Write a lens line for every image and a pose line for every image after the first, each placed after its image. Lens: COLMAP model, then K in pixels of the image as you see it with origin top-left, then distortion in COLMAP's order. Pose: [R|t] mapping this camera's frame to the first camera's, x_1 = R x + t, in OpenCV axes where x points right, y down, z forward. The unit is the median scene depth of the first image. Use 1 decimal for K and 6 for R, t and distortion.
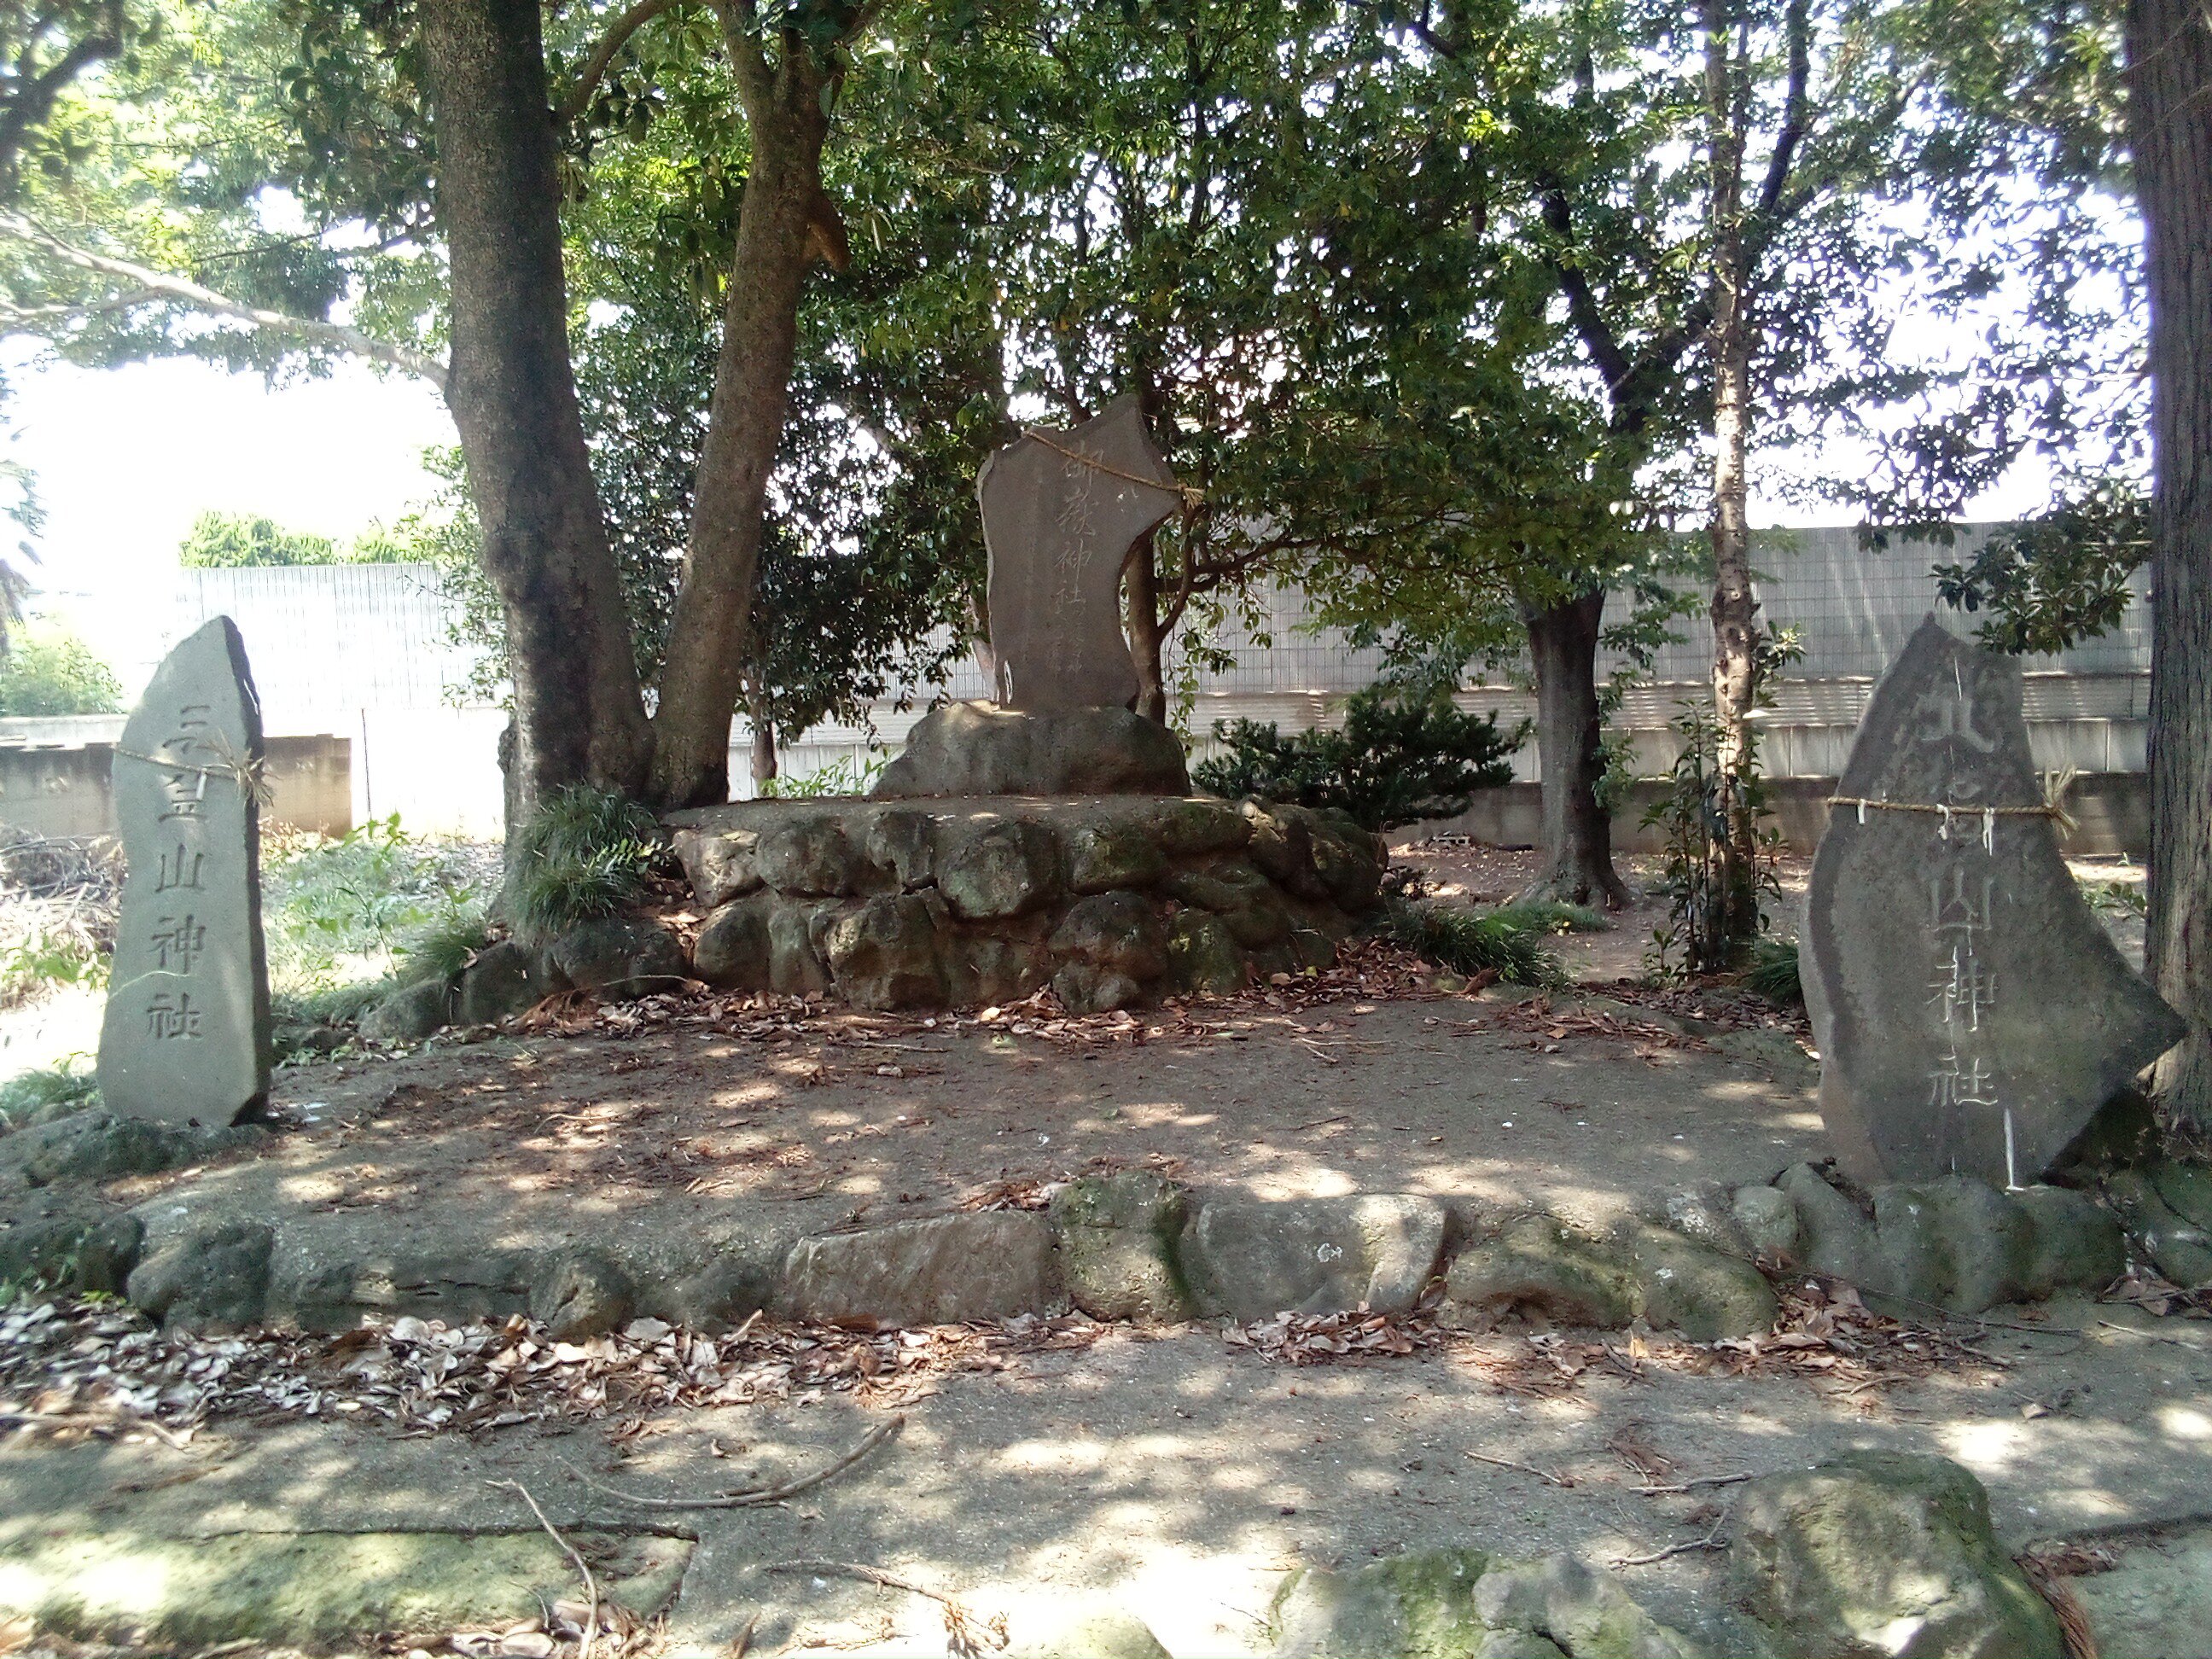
lens RADIAL K [[1851.0, 0, 1102.3], [0, 1851.0, 832.8], [0, 0, 1]] dist [0.014066, -0.018114]
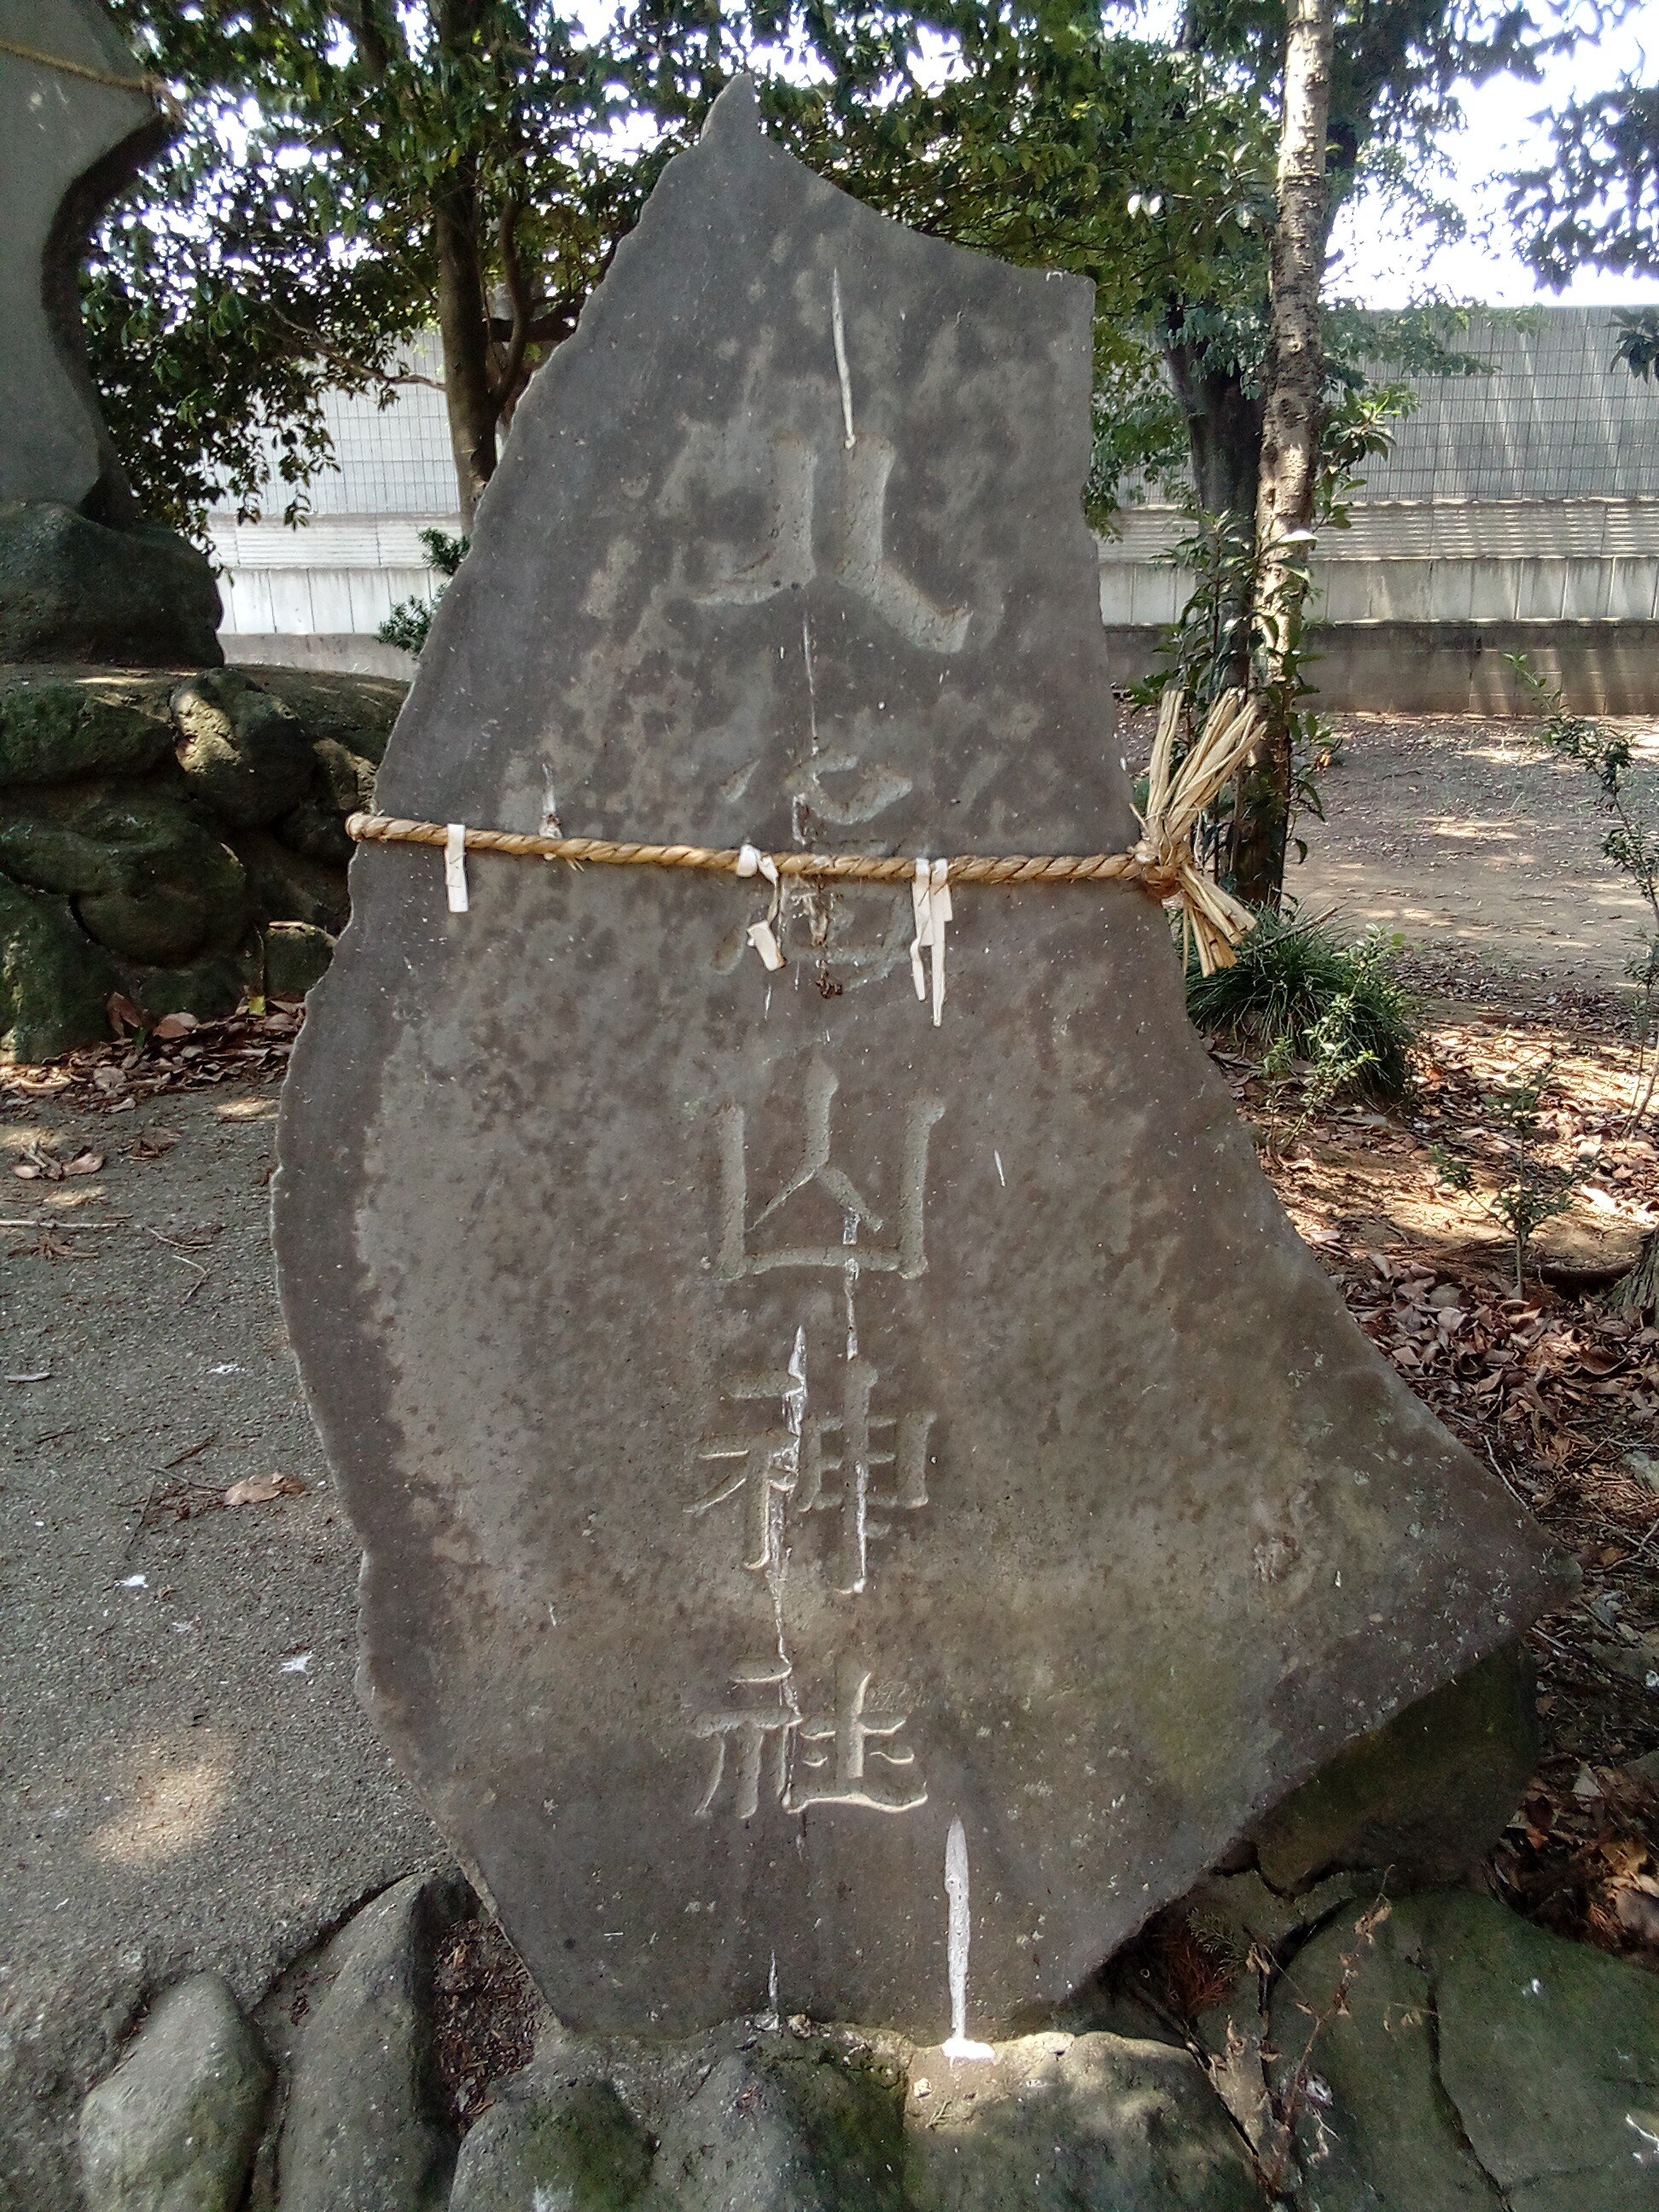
lens RADIAL K [[1851.0, 0, 837.8], [0, 1851.0, 1098.3], [0, 0, 1]] dist [0.014066, -0.018114]
pose [[0.999781, 0.014860, -0.014737, 0.469082], [-0.011111, 0.973612, 0.227941, -0.041975], [0.017735, -0.227727, 0.973563, 0.719368]]
